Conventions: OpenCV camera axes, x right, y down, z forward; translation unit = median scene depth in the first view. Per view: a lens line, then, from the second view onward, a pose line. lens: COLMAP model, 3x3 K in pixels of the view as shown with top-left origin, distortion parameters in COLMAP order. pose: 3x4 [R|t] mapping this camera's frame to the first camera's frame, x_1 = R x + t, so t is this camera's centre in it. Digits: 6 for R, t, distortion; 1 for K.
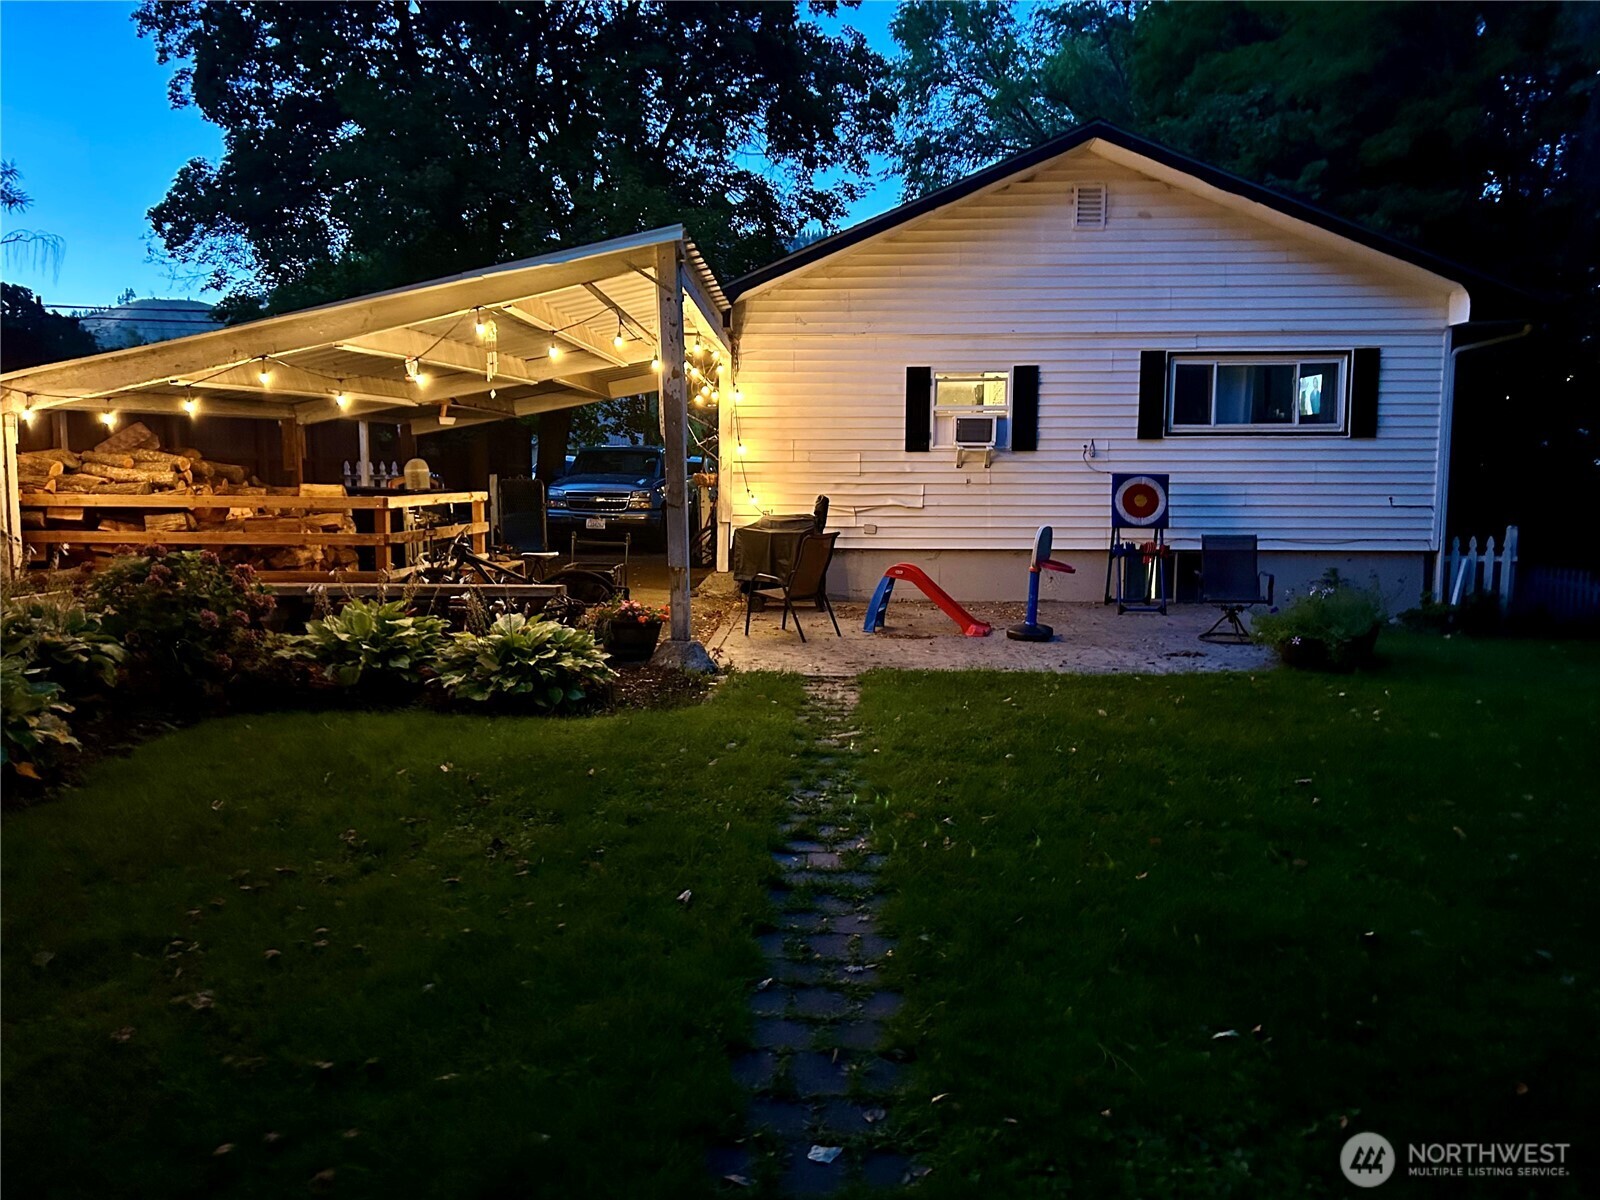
lens RADIAL K [[1176.8, 0, 800.0], [0, 1176.8, 600.0], [0, 0, 1]] dist [0.057997, -0.079633]
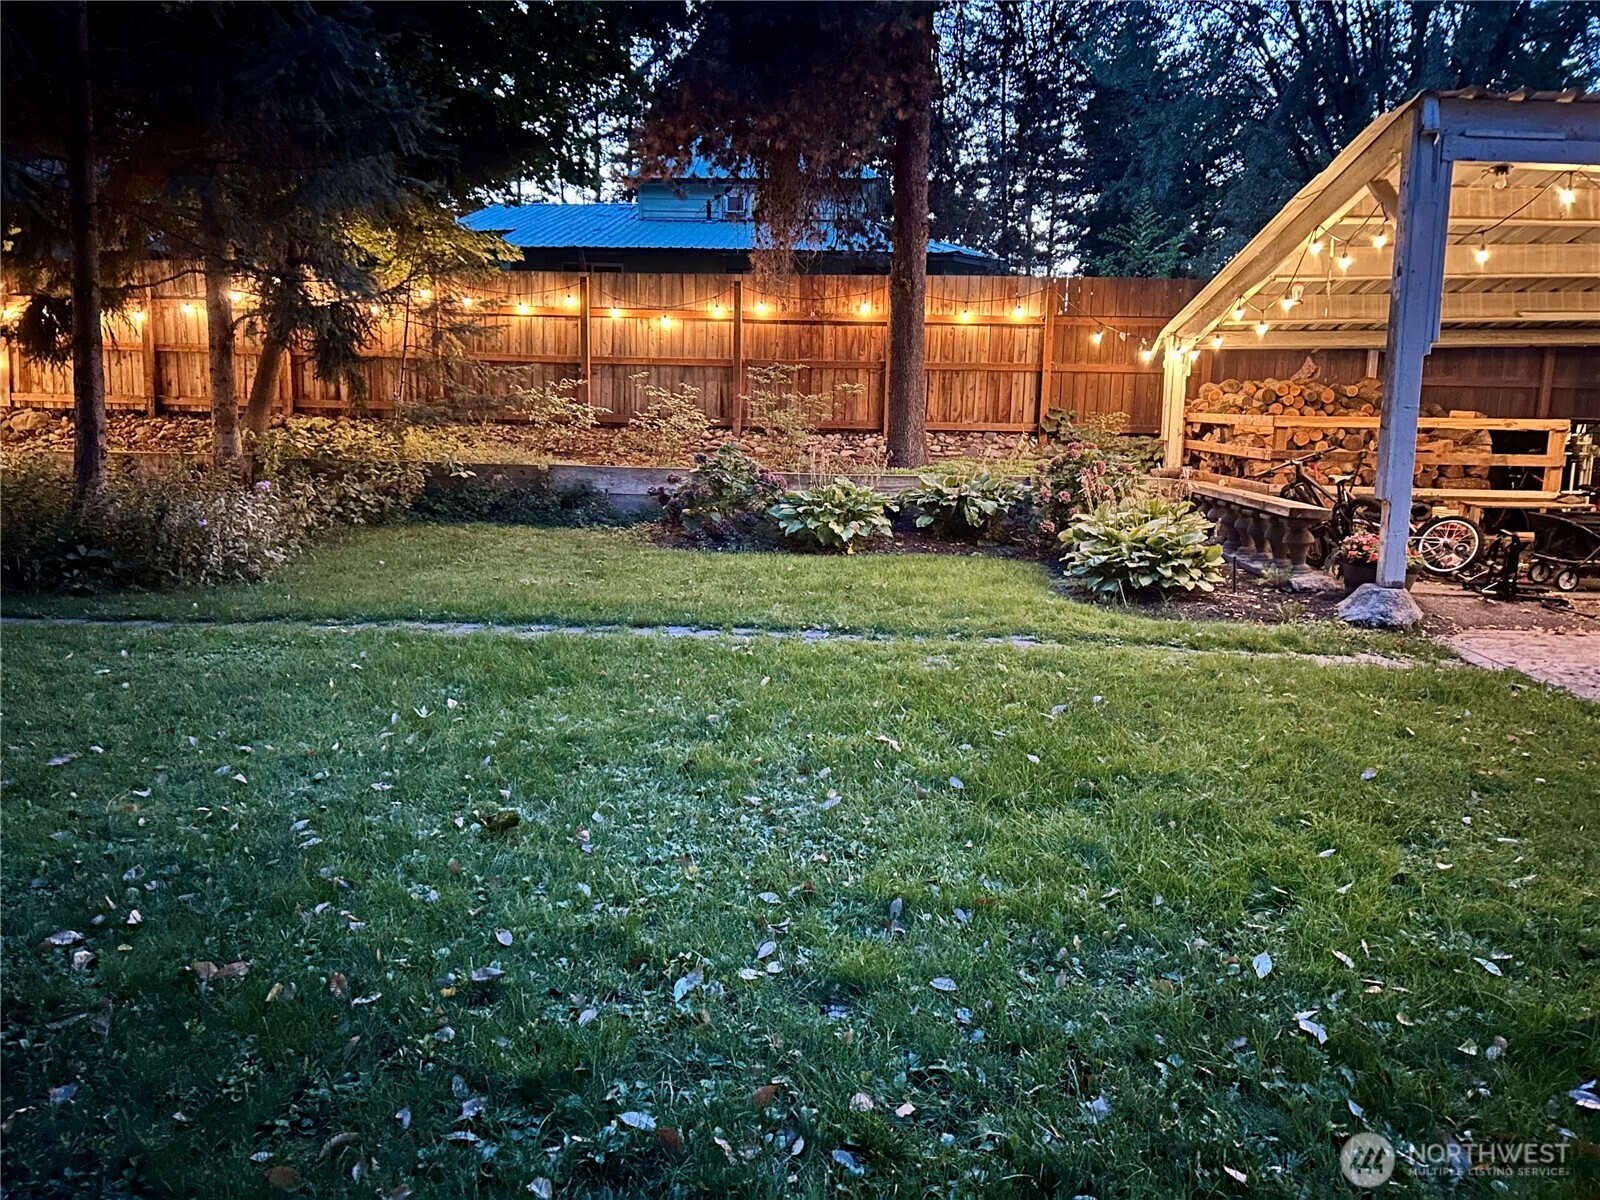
lens RADIAL K [[1209.0, 0, 800.0], [0, 1209.0, 600.0], [0, 0, 1]] dist [0.111804, -0.154279]
pose [[-0.017385, 0.154412, -0.987854, 0.550520], [-0.122584, 0.980220, 0.155376, -0.028510], [0.992306, 0.123796, 0.001887, 0.403684]]
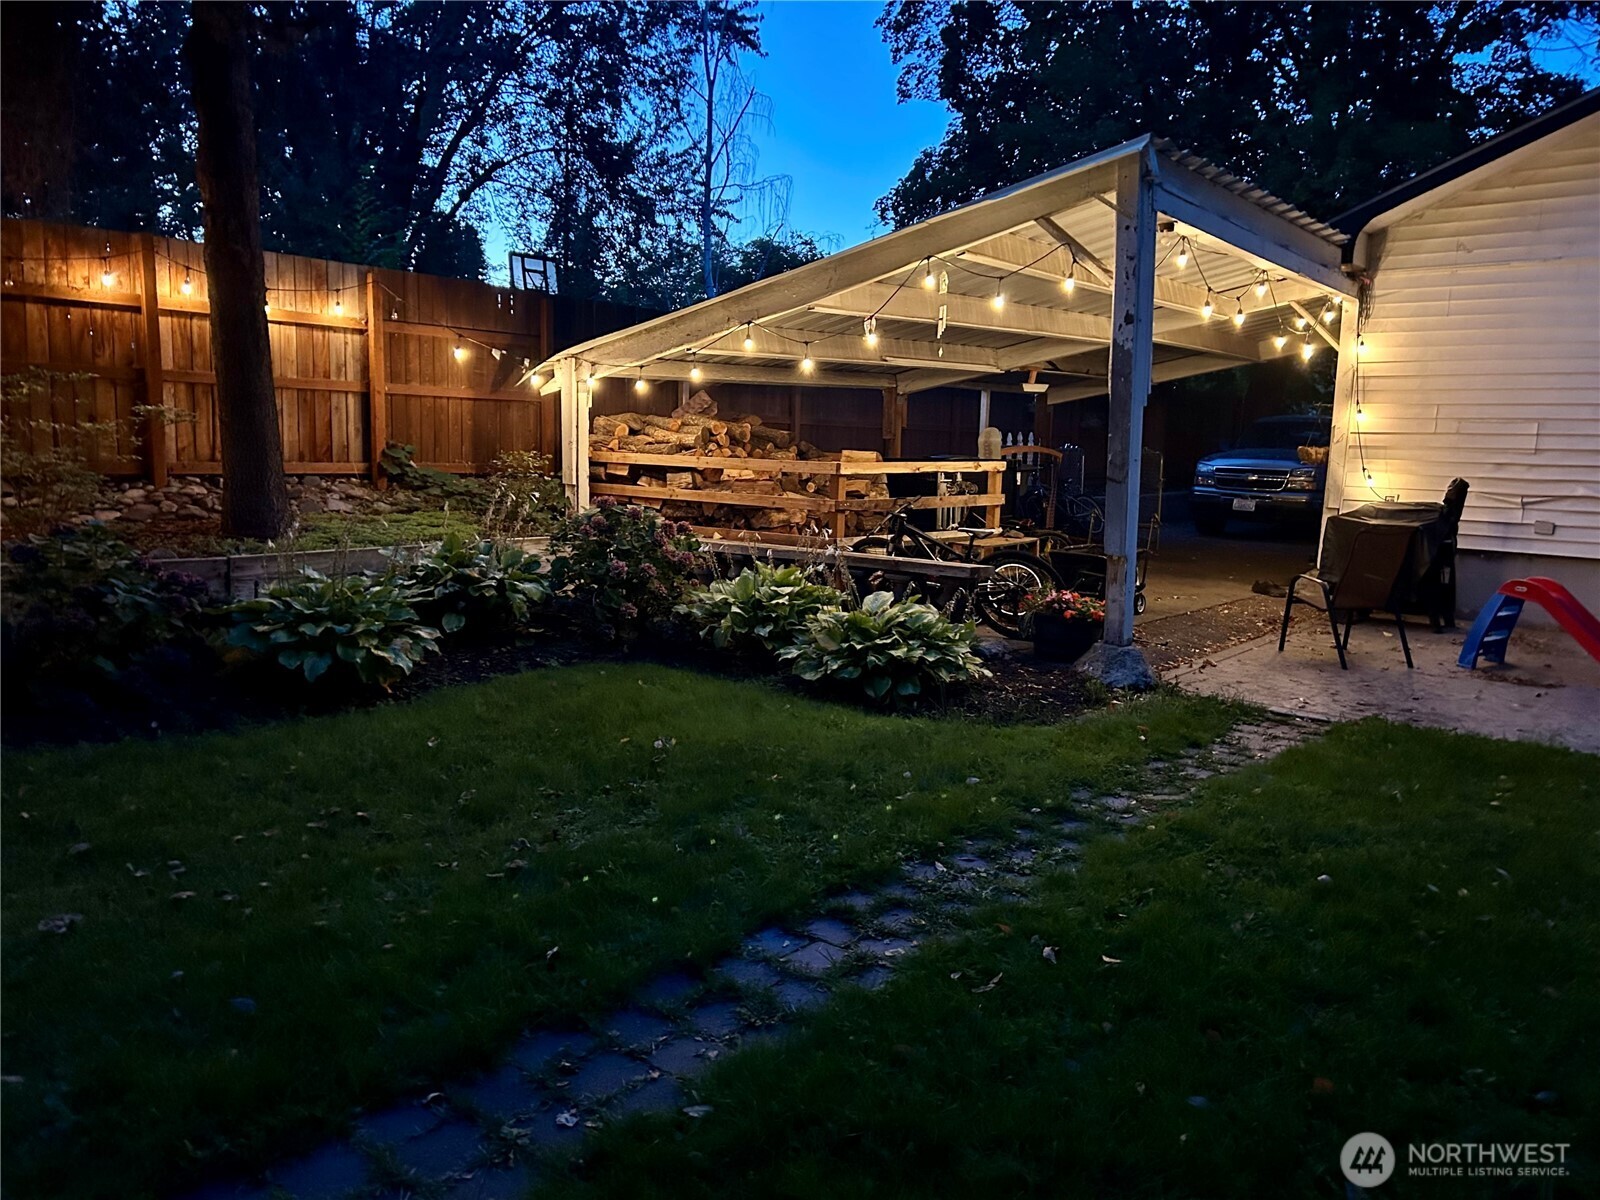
lens RADIAL K [[1176.8, 0, 800.0], [0, 1176.8, 600.0], [0, 0, 1]] dist [0.057997, -0.079633]
pose [[0.790097, 0.098304, -0.605048, 0.154257], [-0.086450, 0.995061, 0.048780, -0.012432], [0.606855, 0.013765, 0.794694, 0.143891]]
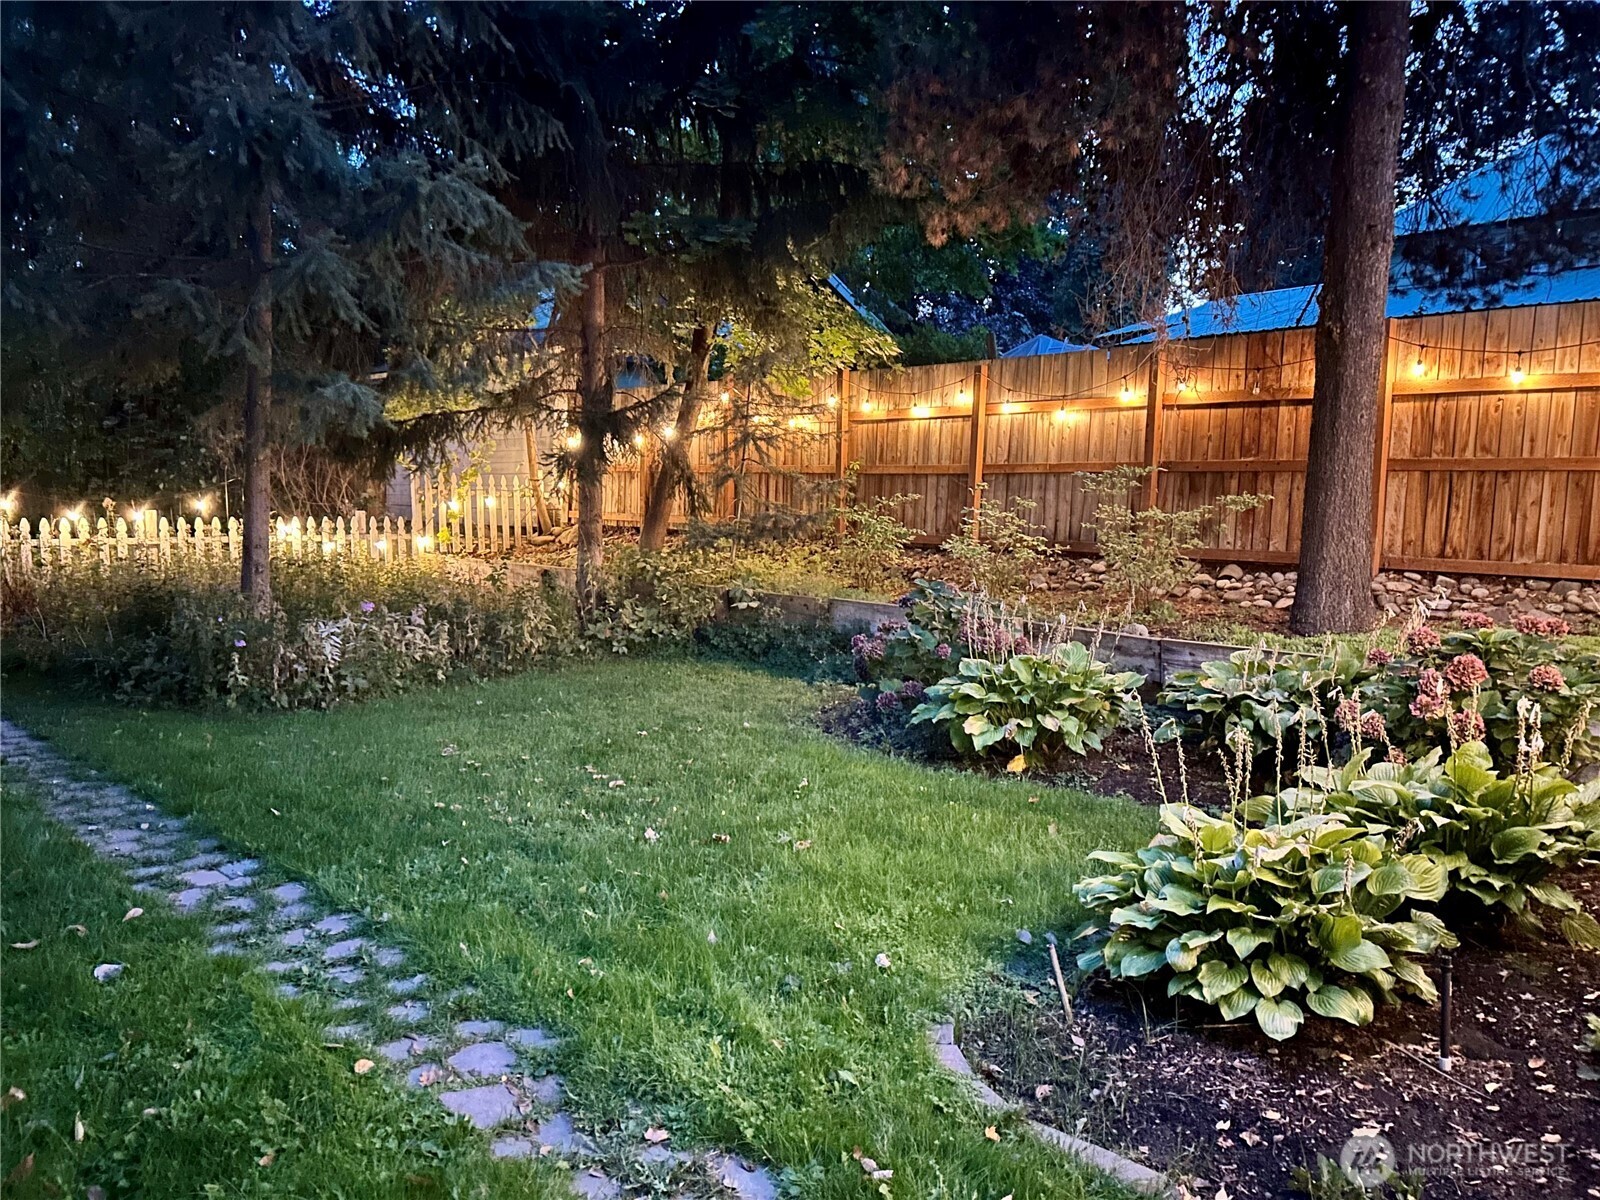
lens RADIAL K [[1209.0, 0, 800.0], [0, 1209.0, 600.0], [0, 0, 1]] dist [0.111804, -0.154279]
pose [[-0.702862, 0.040424, -0.710177, 0.138658], [-0.097709, 0.983434, 0.152680, -0.074576], [0.704584, 0.176704, -0.687268, 0.711716]]
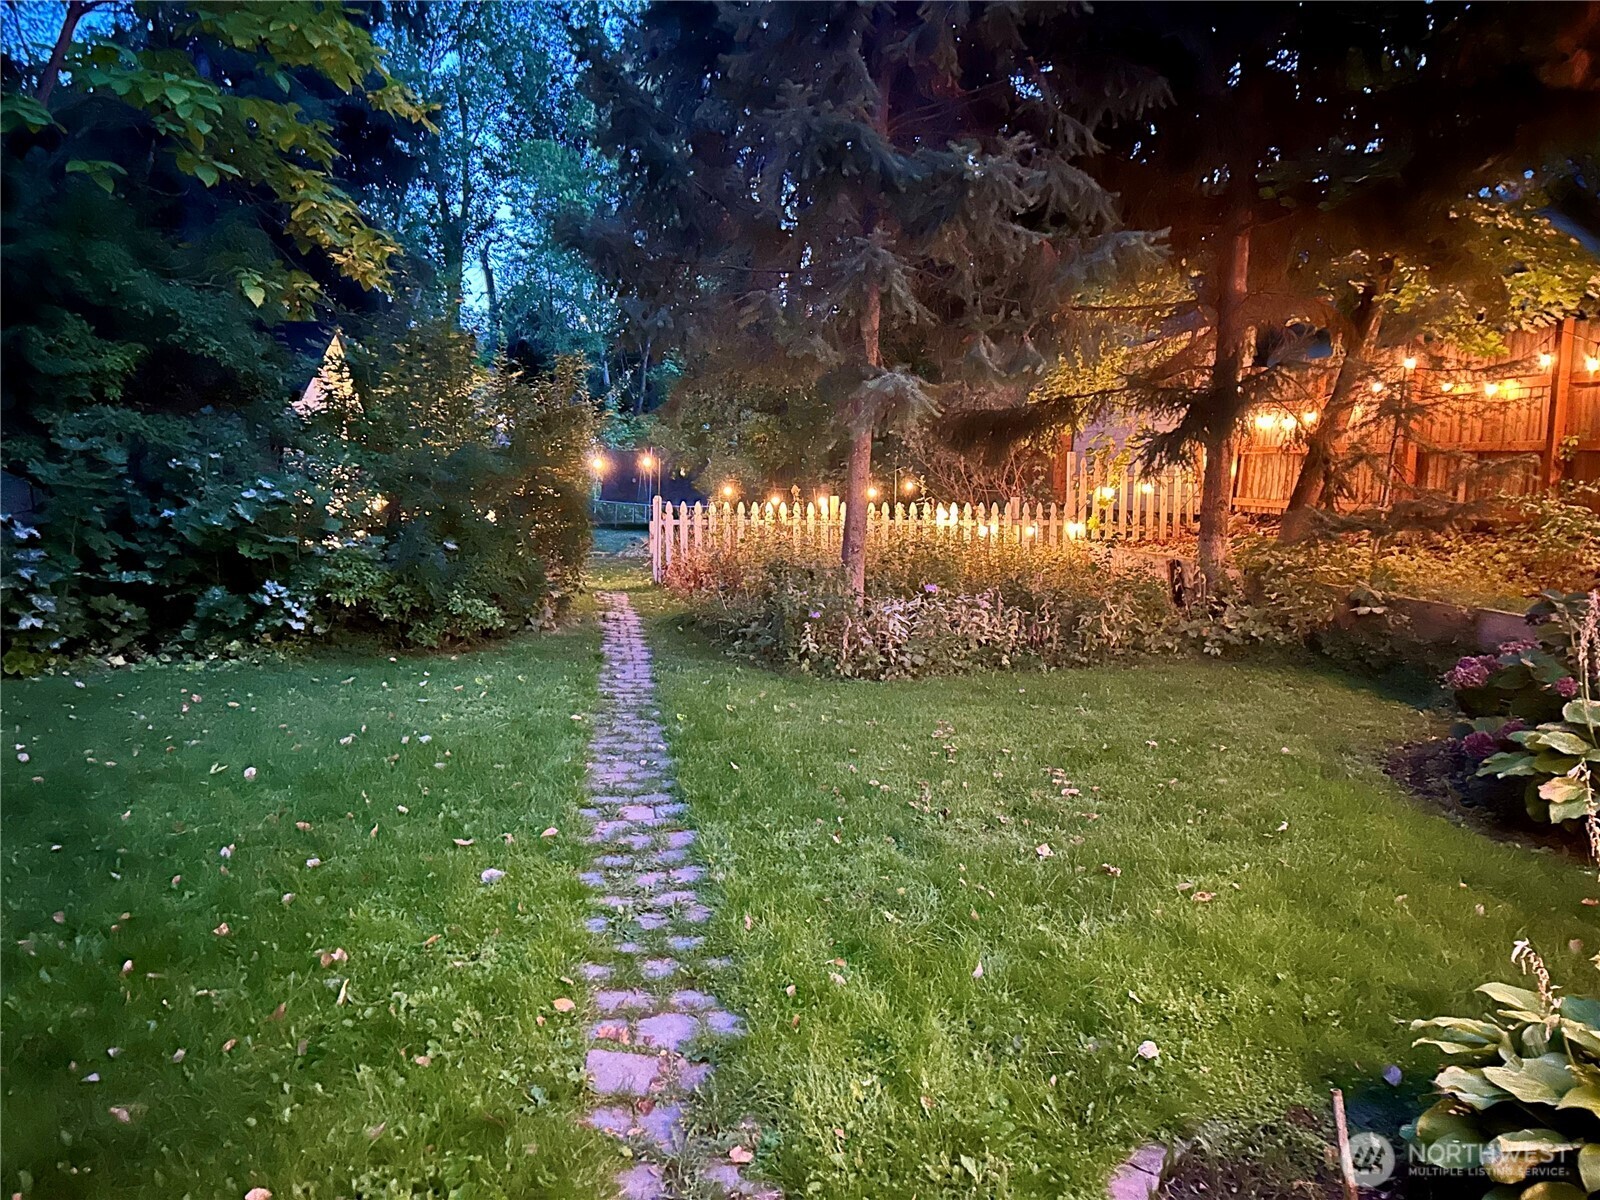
lens RADIAL K [[1209.0, 0, 800.0], [0, 1209.0, 600.0], [0, 0, 1]] dist [0.111804, -0.154279]
pose [[-0.986907, -0.006607, -0.161154, 0.020709], [-0.040424, 0.977403, 0.207484, -0.079722], [0.156141, 0.211282, -0.964873, 0.743256]]
